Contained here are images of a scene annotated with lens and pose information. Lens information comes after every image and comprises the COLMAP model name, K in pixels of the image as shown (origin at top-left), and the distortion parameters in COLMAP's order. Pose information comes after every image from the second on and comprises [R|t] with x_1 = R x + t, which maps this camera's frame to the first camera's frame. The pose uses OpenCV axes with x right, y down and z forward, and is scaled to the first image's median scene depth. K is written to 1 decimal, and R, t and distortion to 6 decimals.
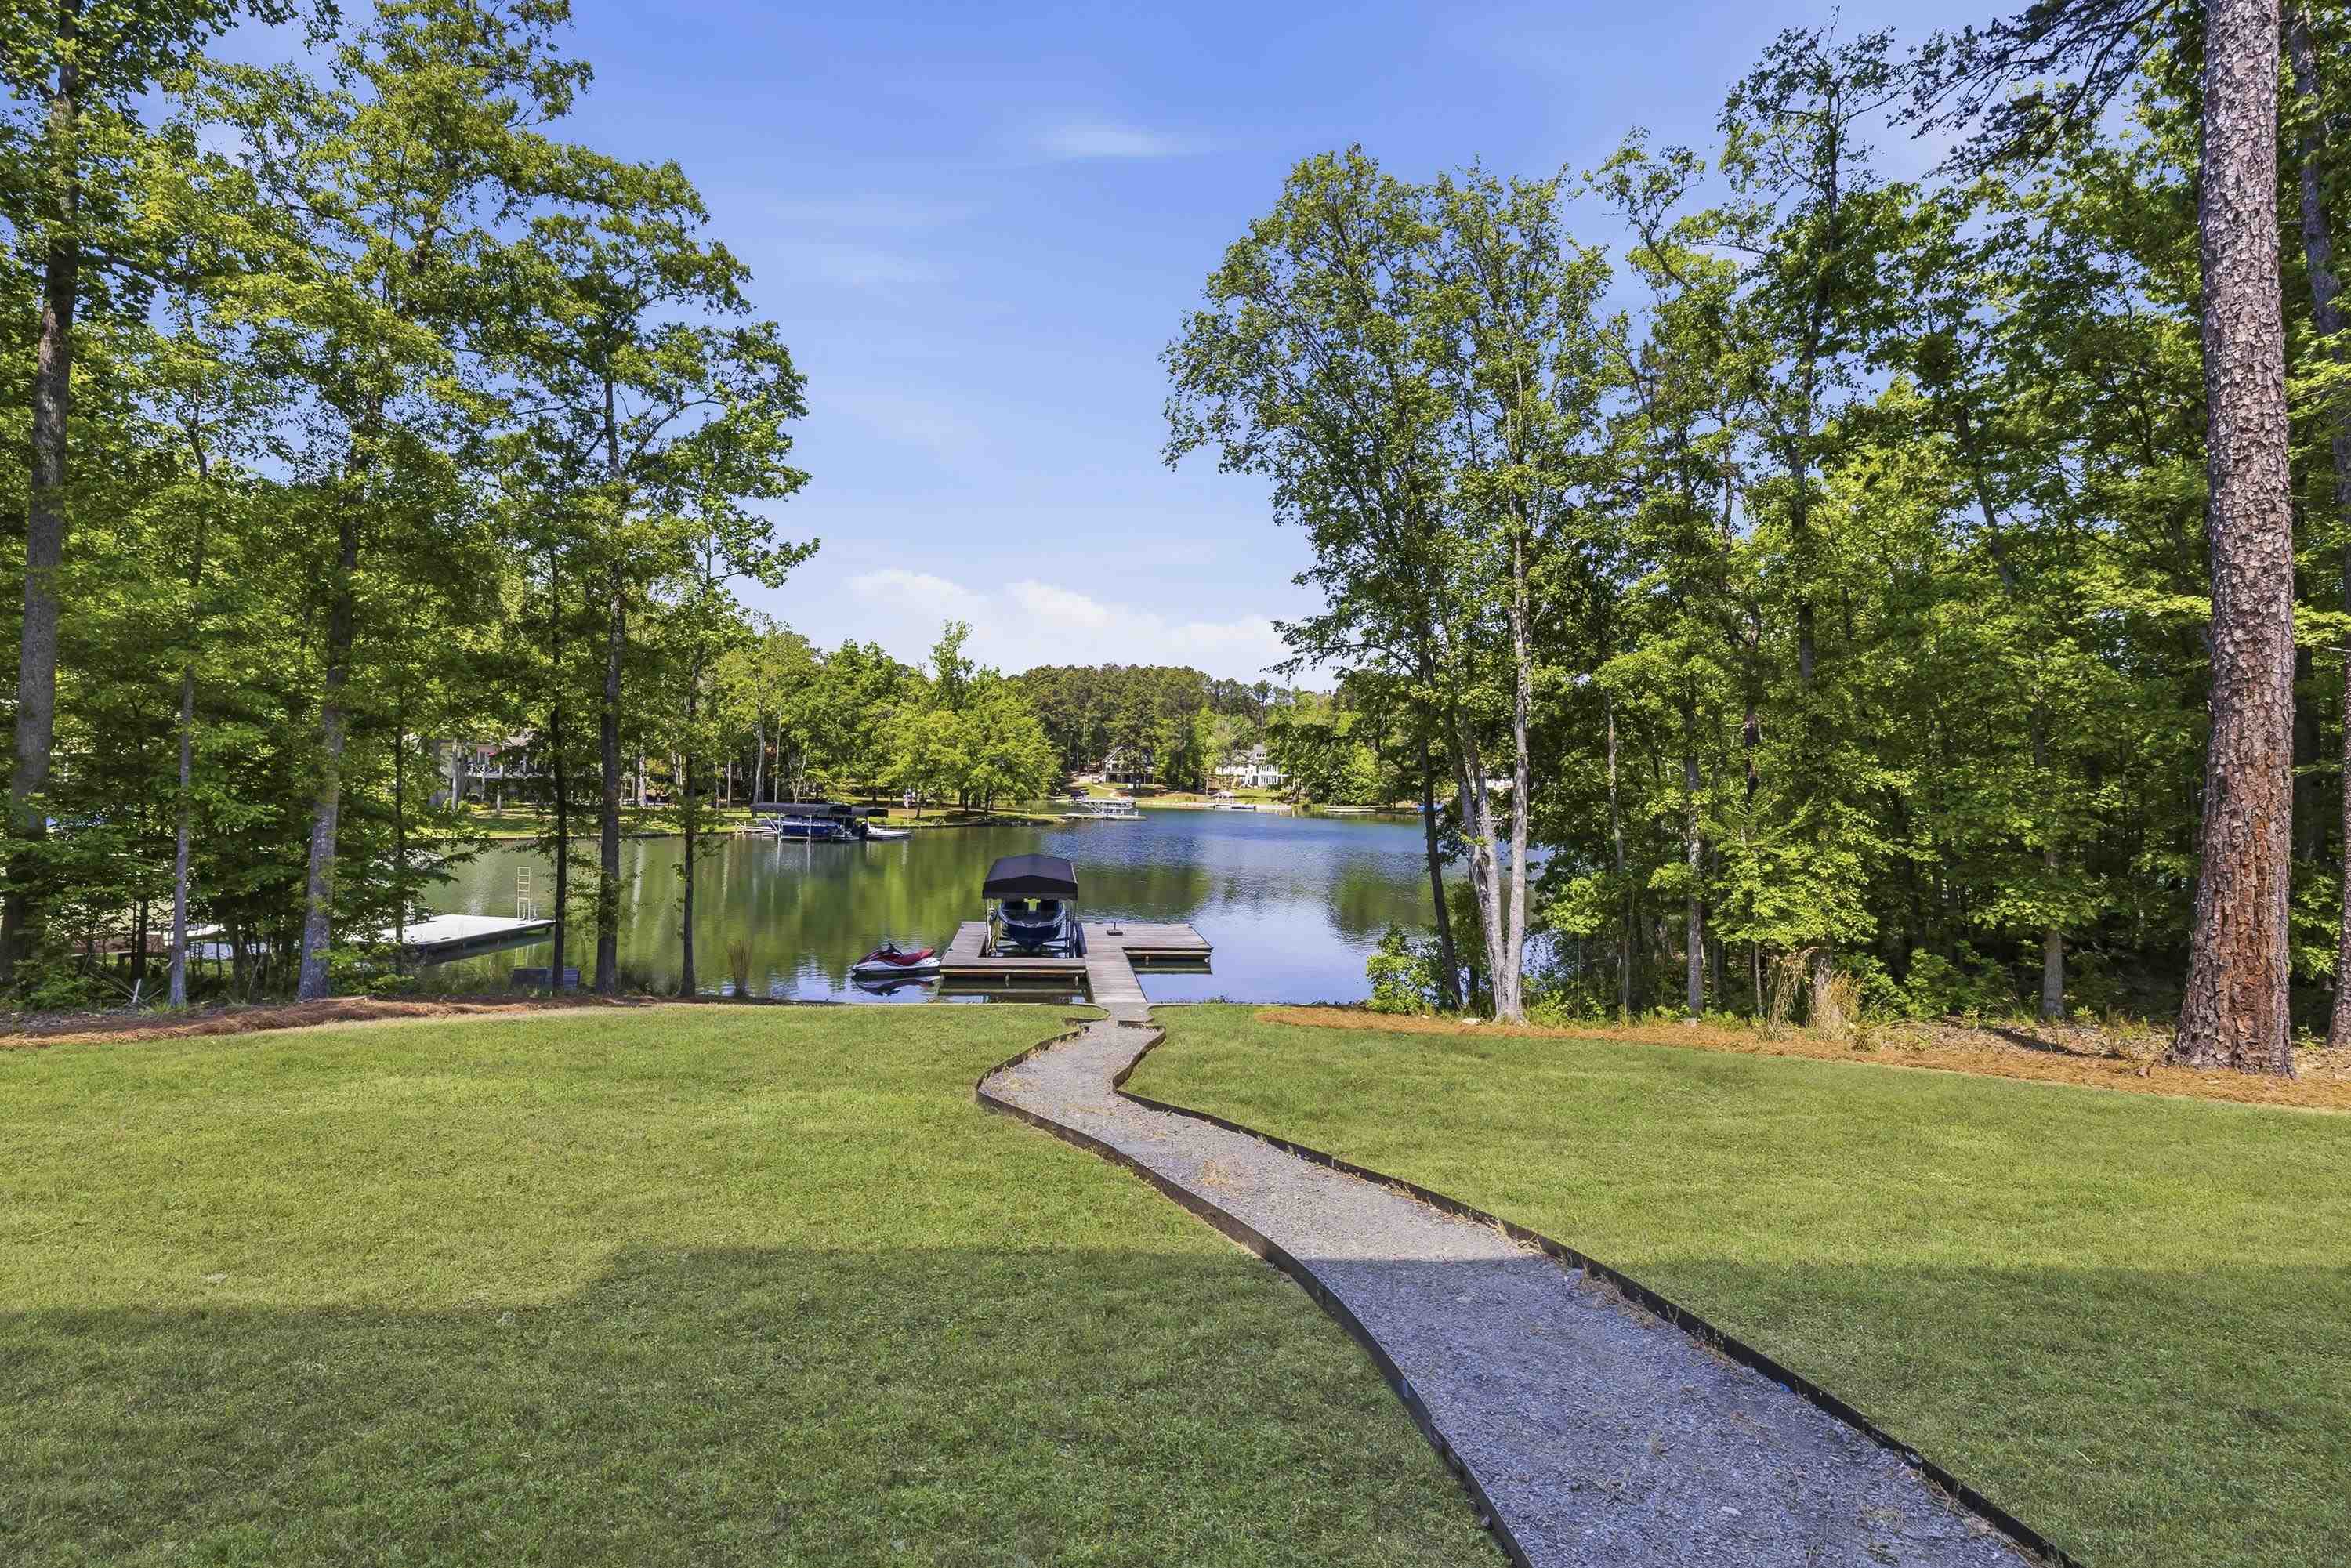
lens RADIAL K [[1053.0, 0, 1157.2], [0, 1053.0, 733.5], [0, 0, 1]] dist [0.002651, 0.000565]
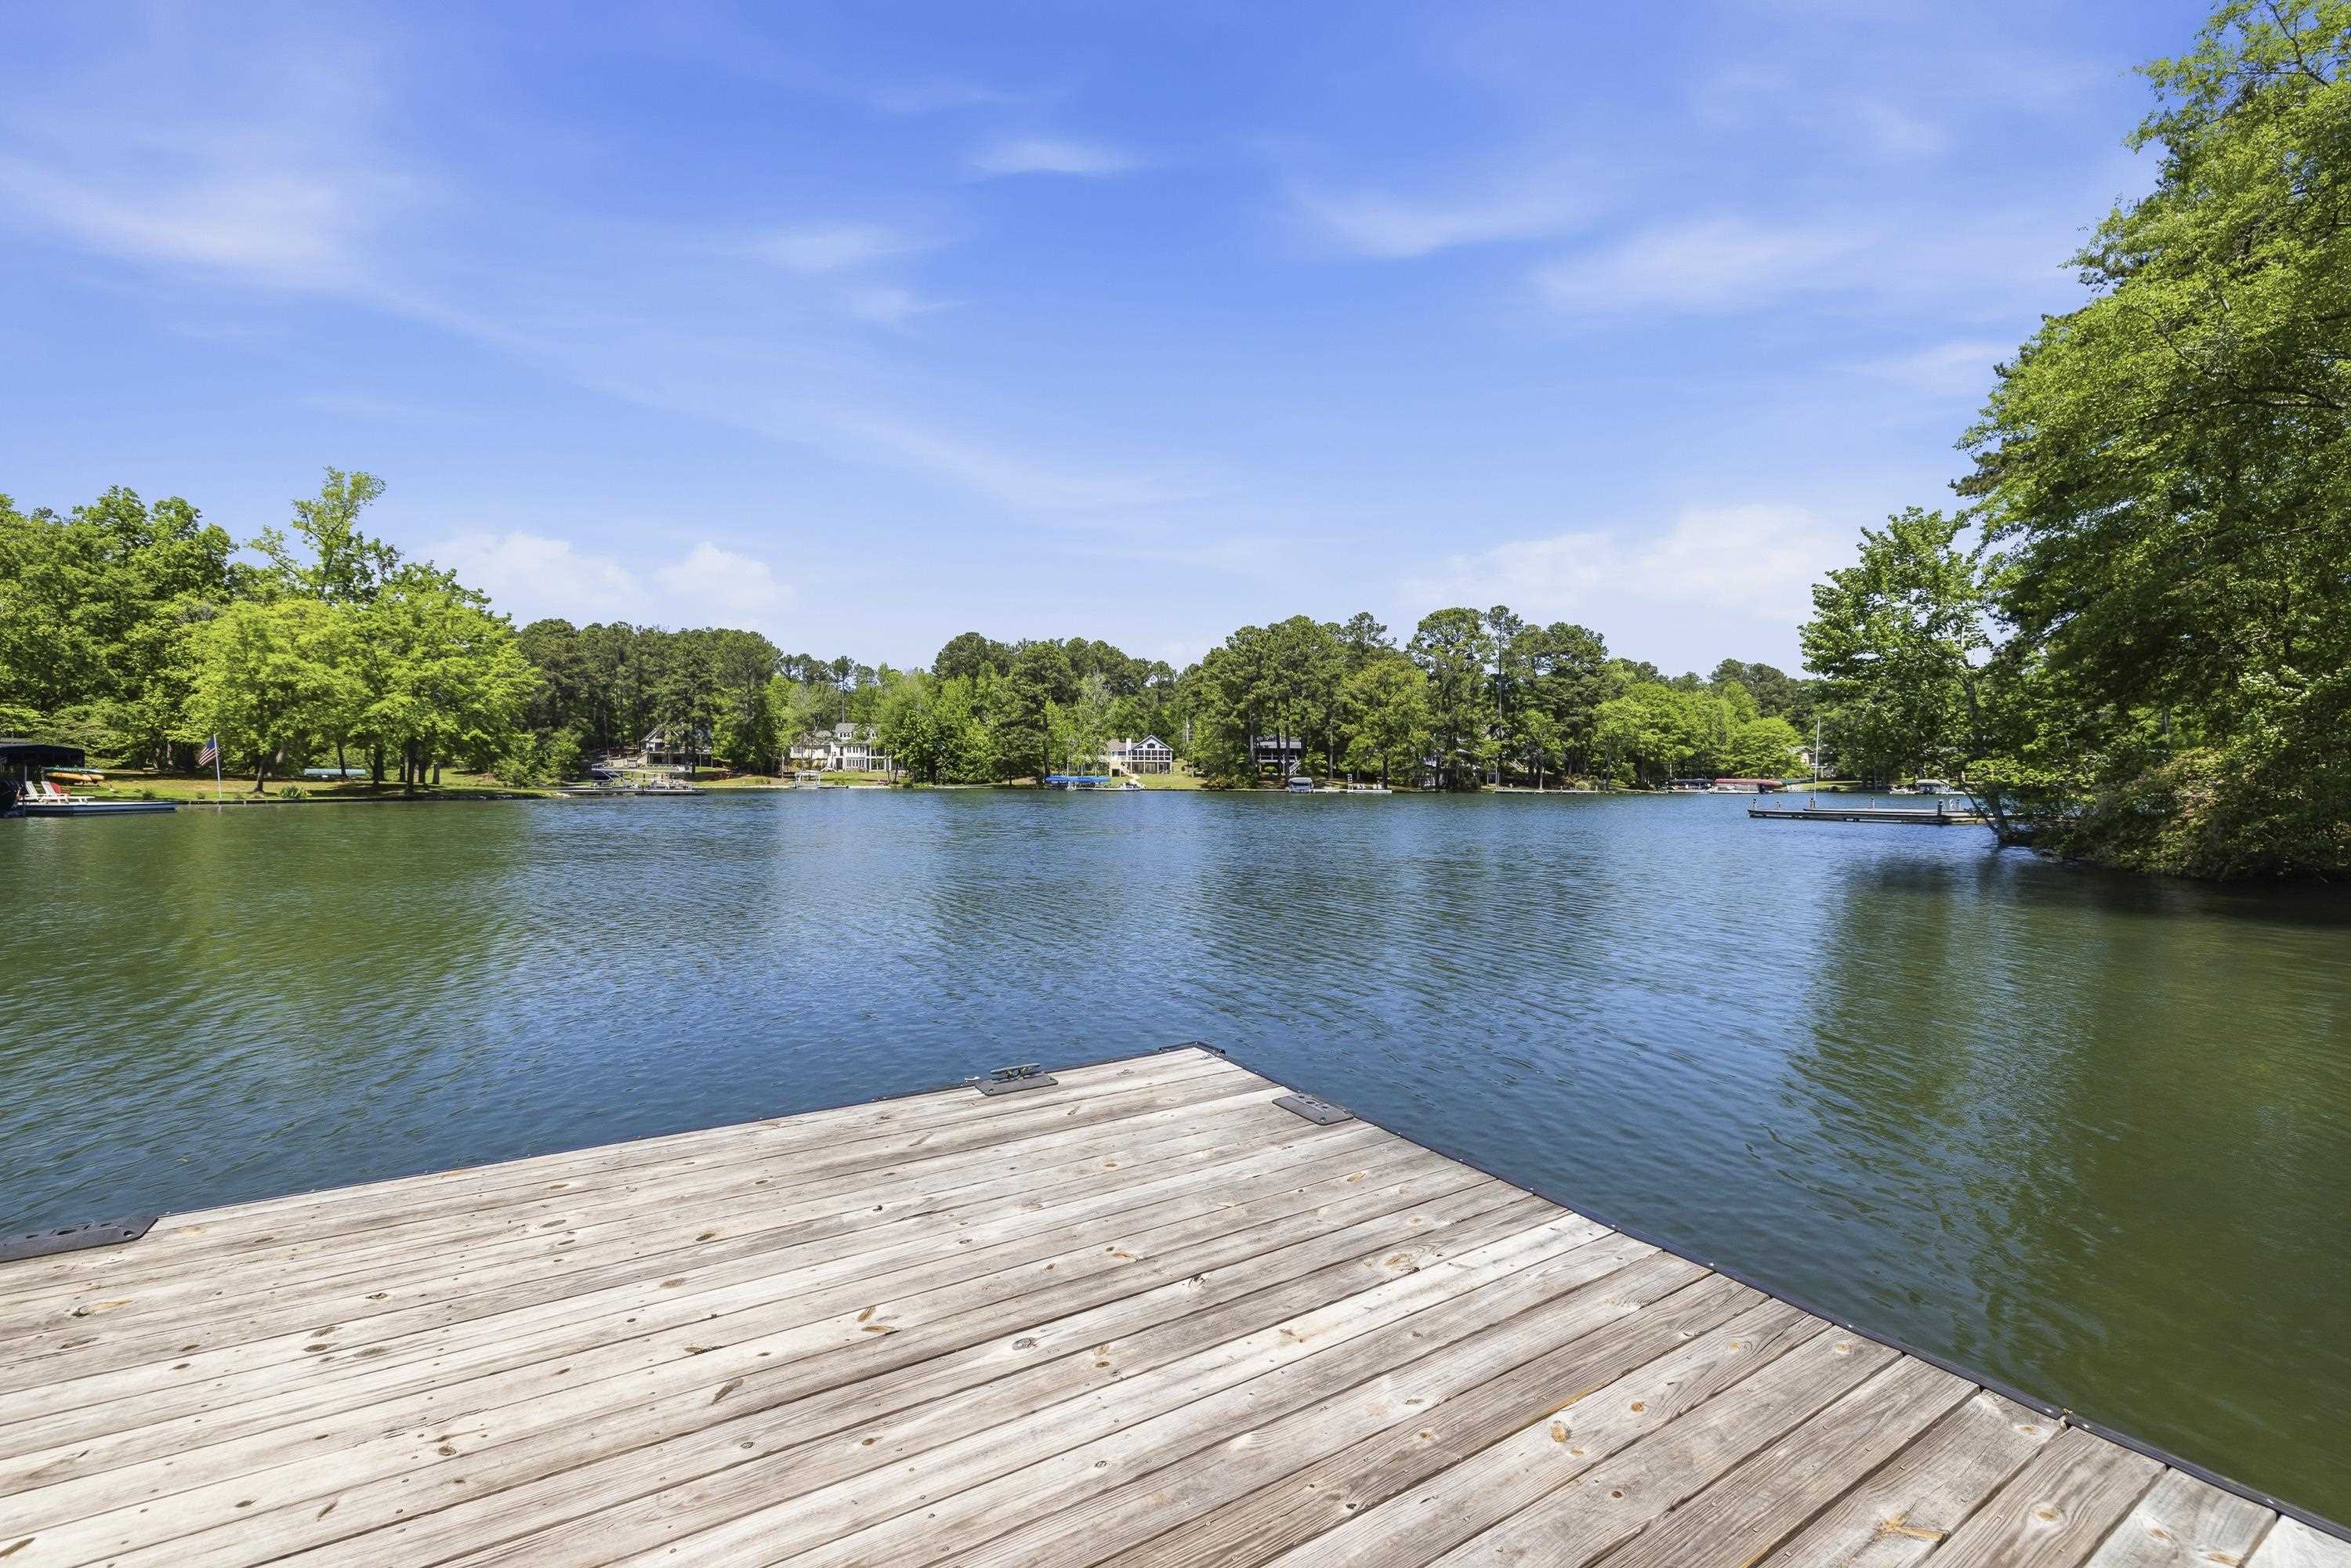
lens RADIAL K [[1002.6, 0, 1162.8], [0, 1002.6, 775.8], [0, 0, 1]] dist [0.000720, -0.000134]
pose [[0.912672, -0.019608, 0.408221, -0.028382], [0.003300, 0.999169, 0.040614, 0.279723], [-0.408679, -0.035720, 0.911979, 1.693581]]
